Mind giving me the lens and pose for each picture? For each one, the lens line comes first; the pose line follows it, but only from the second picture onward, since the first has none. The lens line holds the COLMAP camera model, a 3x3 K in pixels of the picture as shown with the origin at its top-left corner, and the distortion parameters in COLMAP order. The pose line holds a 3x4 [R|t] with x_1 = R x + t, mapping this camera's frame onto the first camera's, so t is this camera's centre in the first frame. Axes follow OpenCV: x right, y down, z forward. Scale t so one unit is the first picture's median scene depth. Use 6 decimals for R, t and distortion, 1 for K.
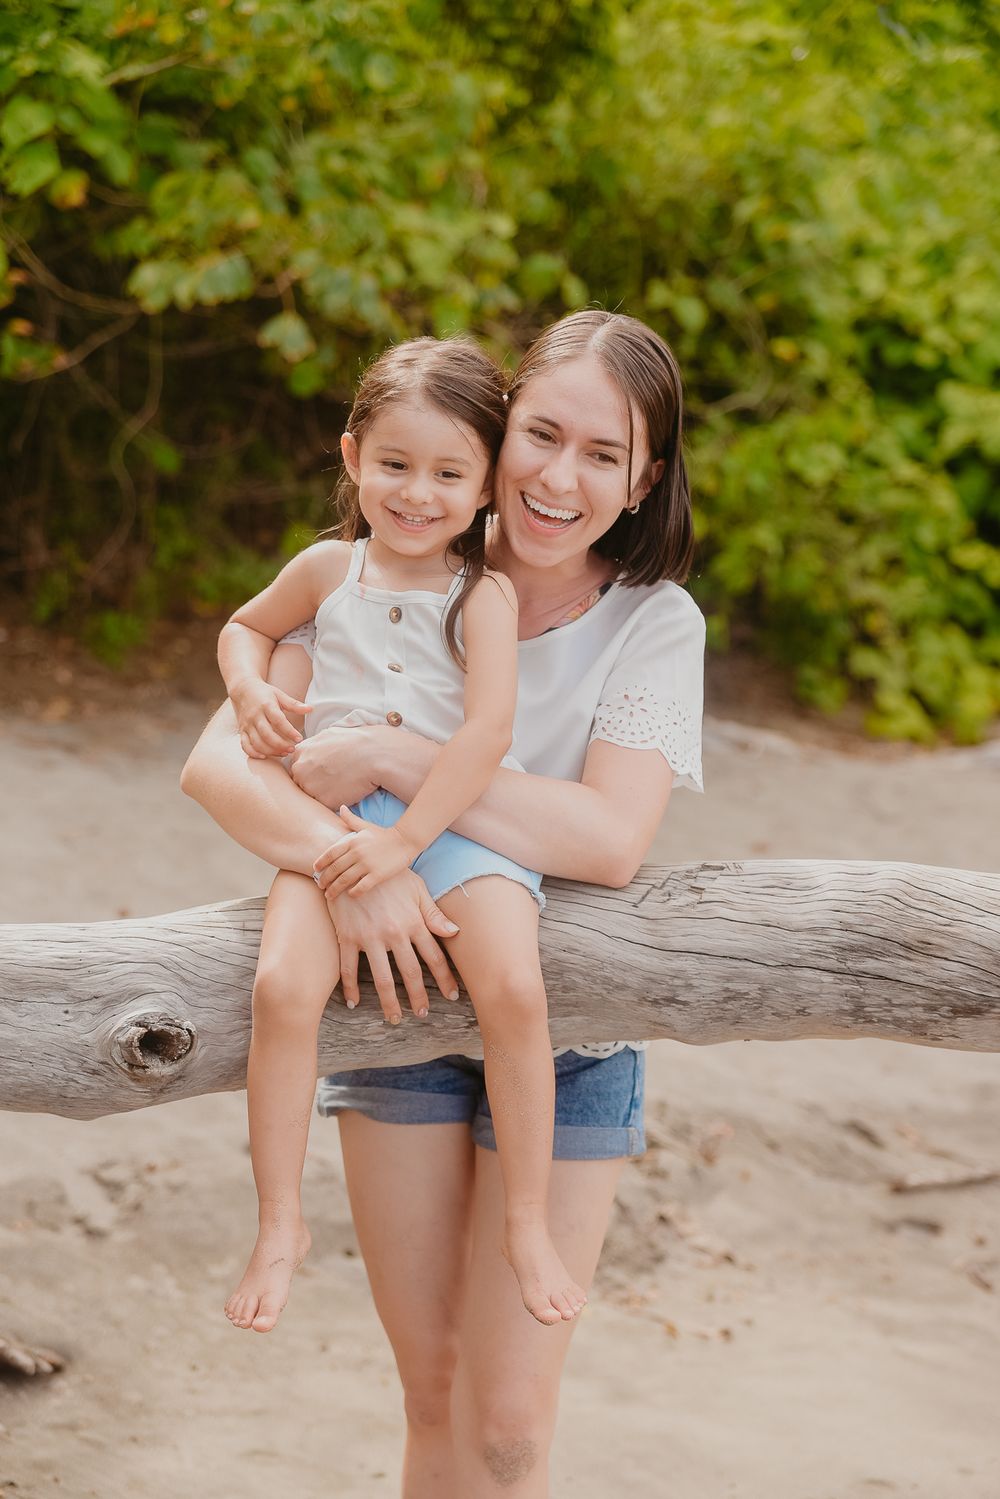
lens RADIAL K [[2989.2, 0, 501.6], [0, 2989.2, 793.5], [0, 0, 1]] dist [0.221947, -0.220909]
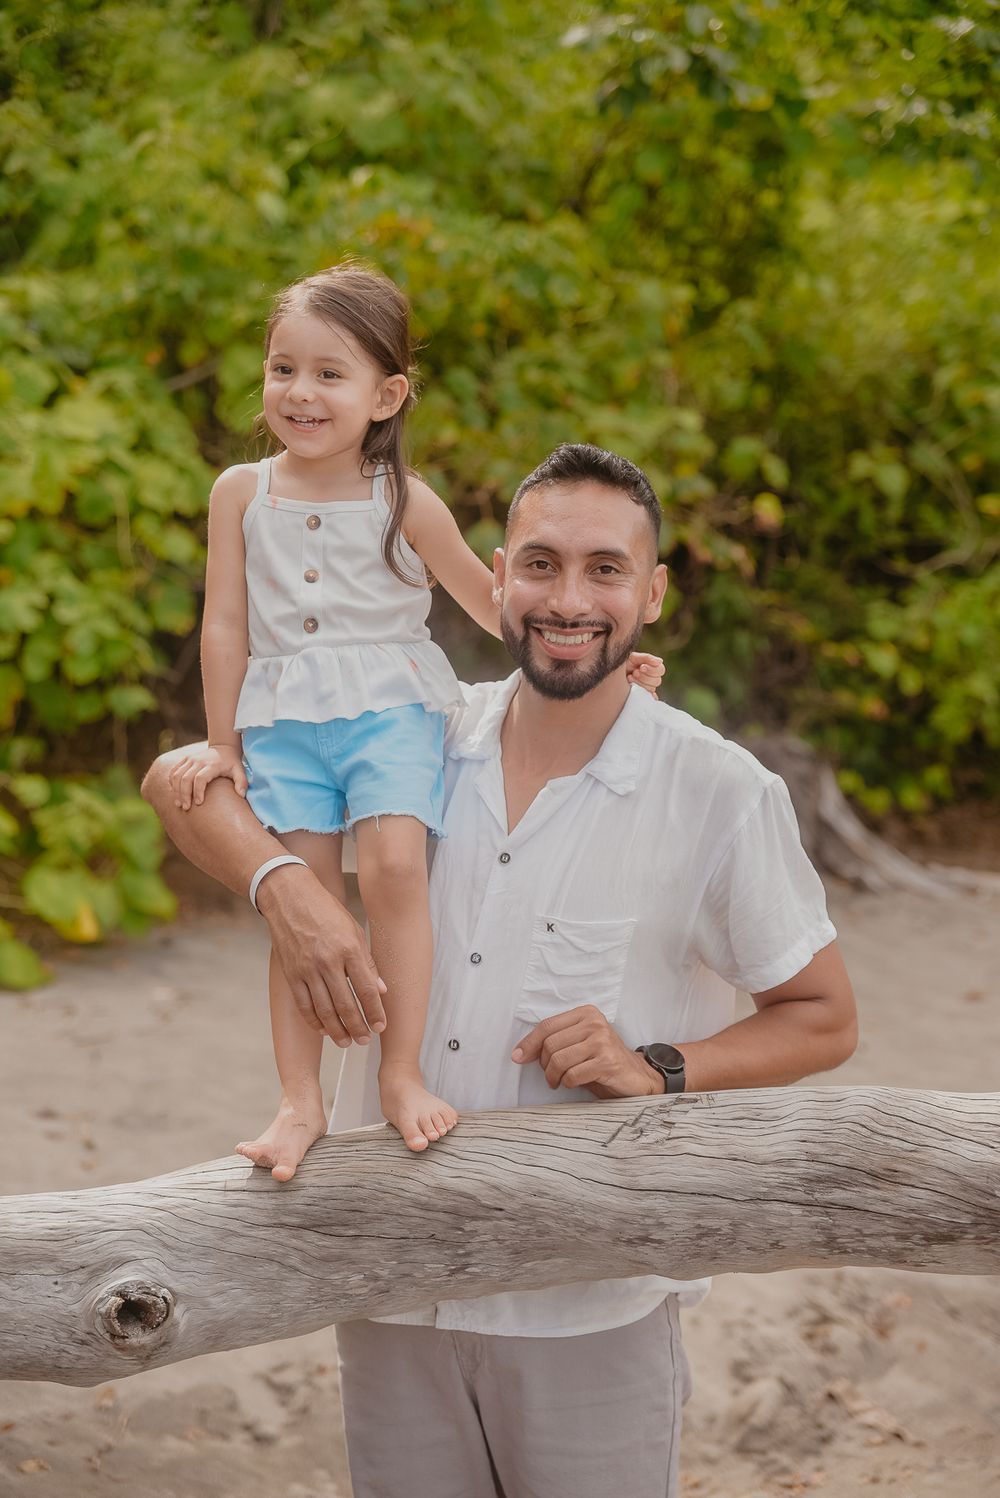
lens RADIAL K [[2805.2, 0, 500.0], [0, 2805.2, 749.0], [0, 0, 1]] dist [0.237968, -0.216271]
pose [[0.990053, -0.069855, -0.122129, 0.087061], [0.062240, 0.995936, -0.065099, -0.023196], [0.126181, 0.056850, 0.990377, 0.028678]]
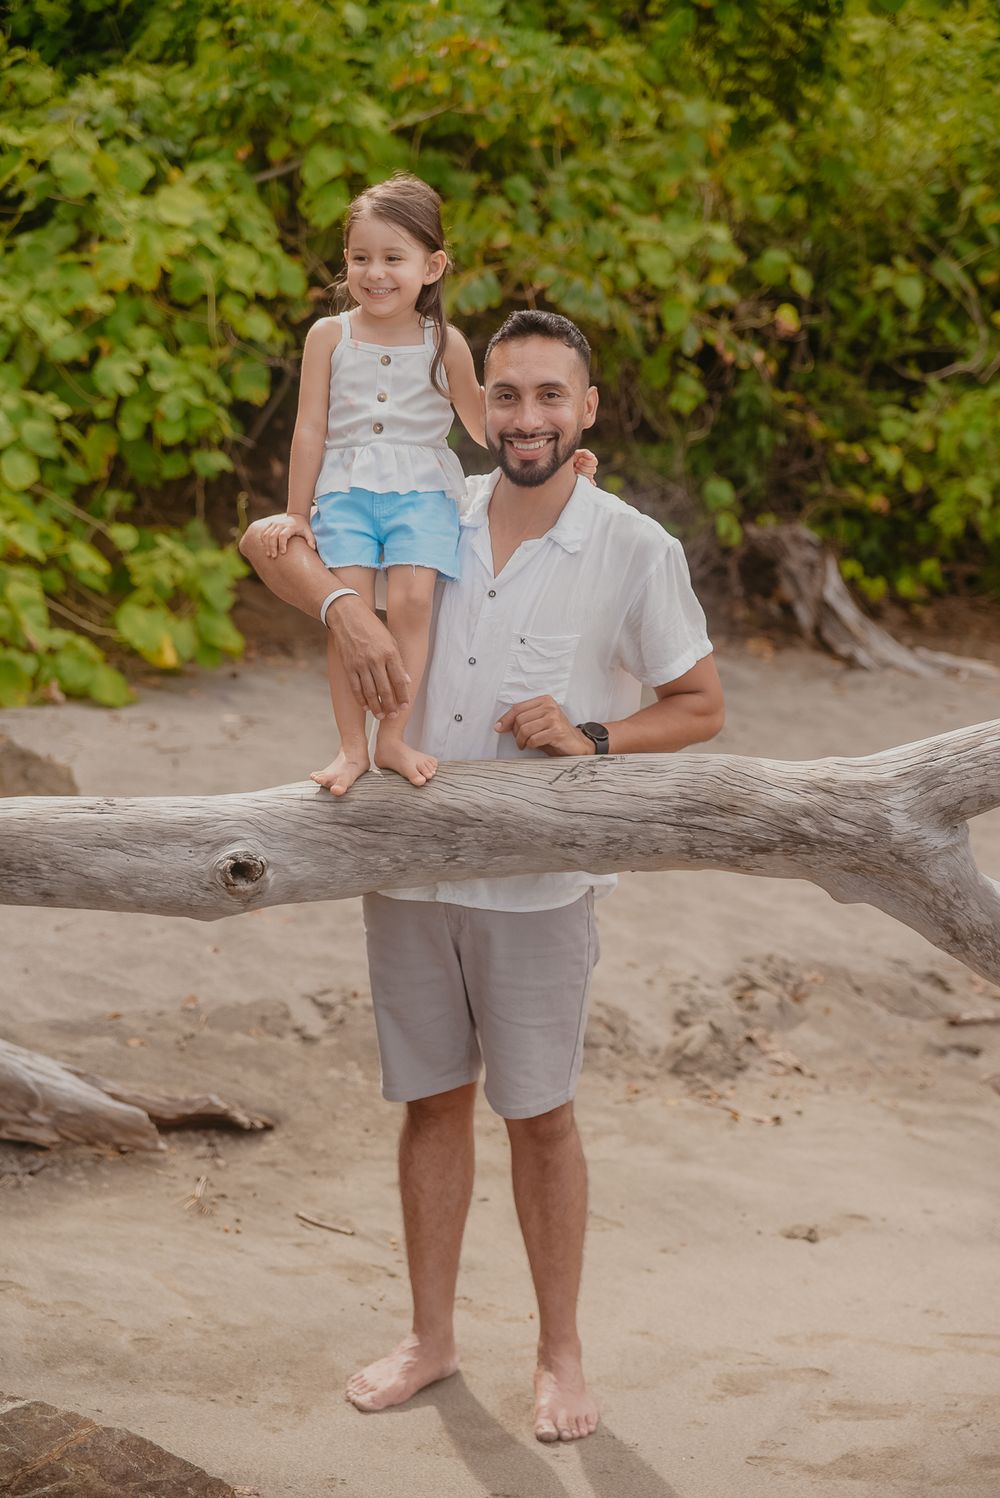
lens RADIAL K [[2987.2, 0, 501.6], [0, 2987.2, 793.0], [0, 0, 1]] dist [0.221947, -0.220909]
pose [[0.989520, -0.004940, -0.144309, 0.155994], [0.008443, 0.999684, 0.023677, 0.003650], [0.144146, -0.024648, 0.989249, -0.341828]]
